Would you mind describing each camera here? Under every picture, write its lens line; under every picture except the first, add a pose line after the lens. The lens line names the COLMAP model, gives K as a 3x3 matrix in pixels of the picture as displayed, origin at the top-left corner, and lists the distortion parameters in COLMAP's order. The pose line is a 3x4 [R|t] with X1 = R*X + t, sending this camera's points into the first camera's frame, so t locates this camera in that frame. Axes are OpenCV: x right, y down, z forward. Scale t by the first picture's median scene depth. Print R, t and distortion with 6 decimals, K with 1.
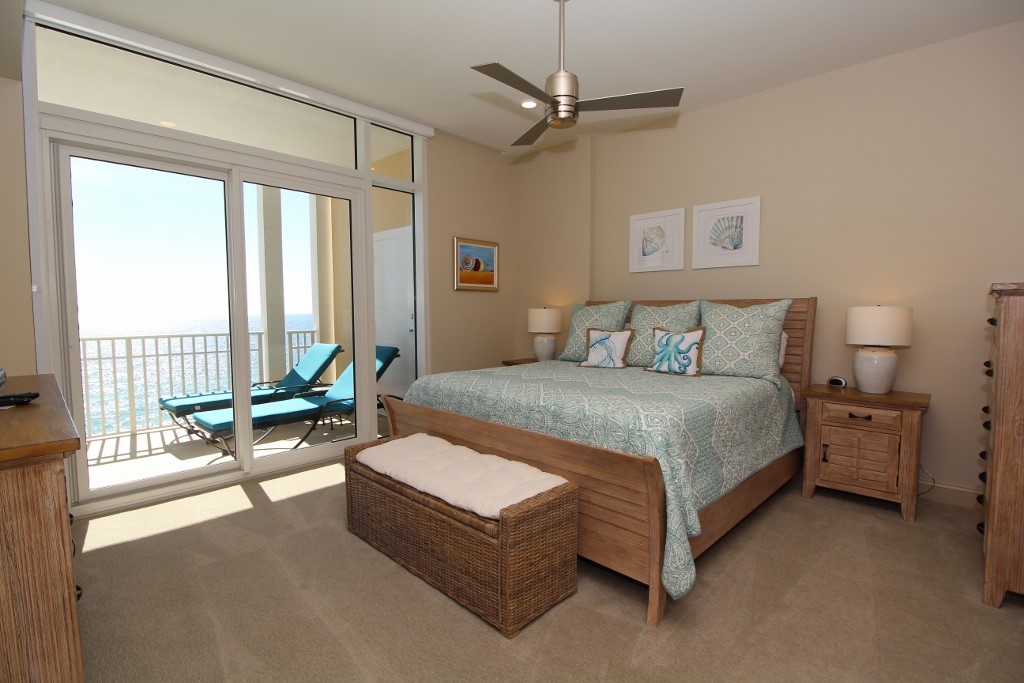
lens RADIAL K [[458.1, 0, 544.2], [0, 458.1, 374.0], [0, 0, 1]] dist [0.001905, 0.000058]
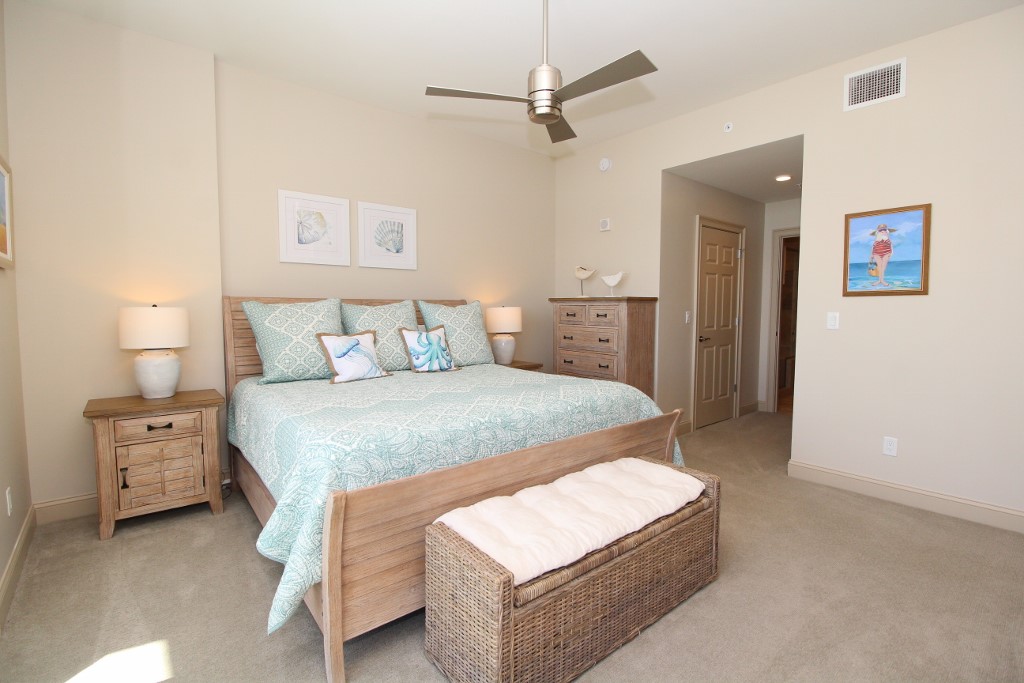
lens RADIAL K [[477.3, 0, 512.0], [0, 477.3, 338.8], [0, 0, 1]] dist [0.003301, -0.014605]
pose [[0.162856, -0.059694, 0.984842, -0.635042], [0.140237, 0.989434, 0.036782, -0.080394], [-0.976633, 0.132121, 0.169507, 0.584776]]
